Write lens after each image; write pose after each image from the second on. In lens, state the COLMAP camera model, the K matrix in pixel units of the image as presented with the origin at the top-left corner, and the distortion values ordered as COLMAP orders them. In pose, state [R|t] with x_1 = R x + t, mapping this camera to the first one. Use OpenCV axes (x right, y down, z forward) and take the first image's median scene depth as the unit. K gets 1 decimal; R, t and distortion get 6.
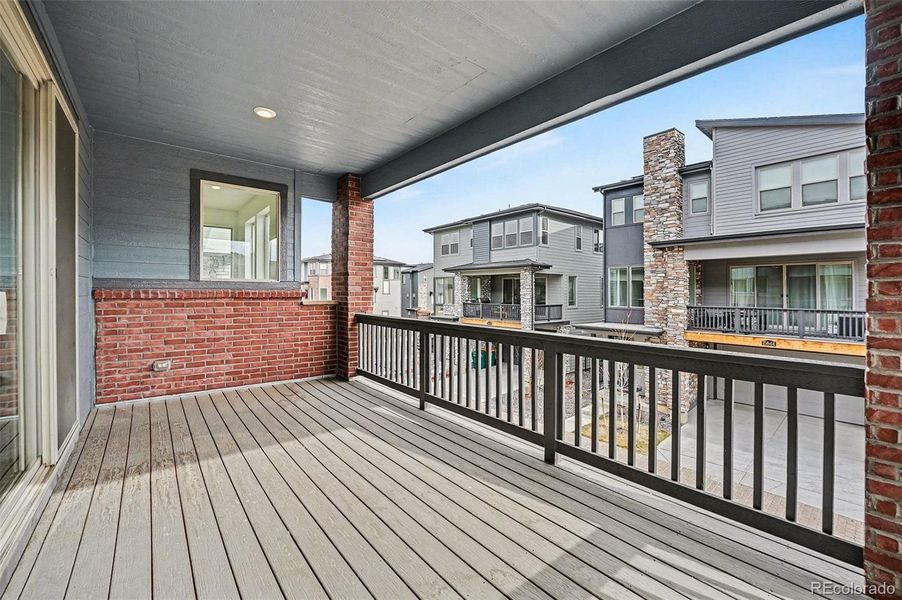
lens RADIAL K [[367.5, 0, 451.6], [0, 367.5, 290.7], [0, 0, 1]] dist [-0.023244, 0.000128]
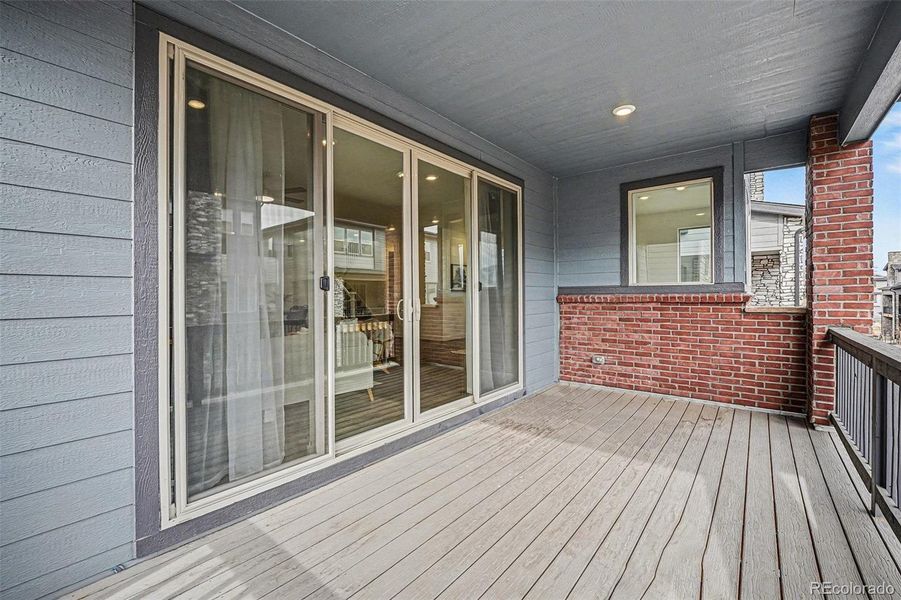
lens RADIAL K [[387.2, 0, 466.7], [0, 387.2, 297.6], [0, 0, 1]] dist [-0.020137, 0.000049]
pose [[0.214763, -0.003546, -0.976660, 0.288804], [0.012177, 0.999925, -0.000953, 0.001814], [0.976590, -0.011688, 0.214790, 0.270399]]
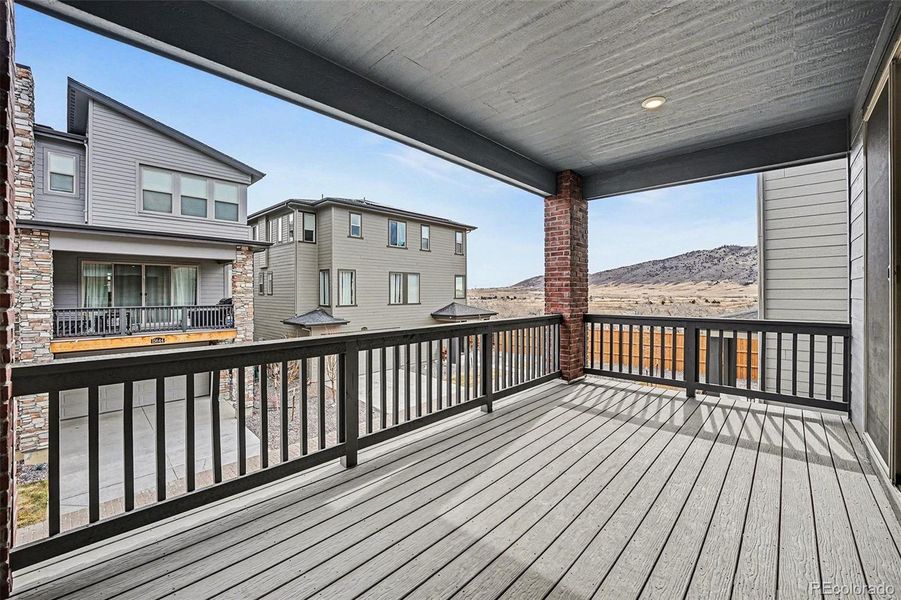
lens RADIAL K [[367.1, 0, 451.1], [0, 367.1, 290.7], [0, 0, 1]] dist [-0.023244, 0.000128]
pose [[-0.122563, -0.001058, 0.992460, -0.662690], [-0.002905, 0.999996, 0.000707, 0.001181], [-0.992456, -0.002796, -0.122565, 0.784349]]
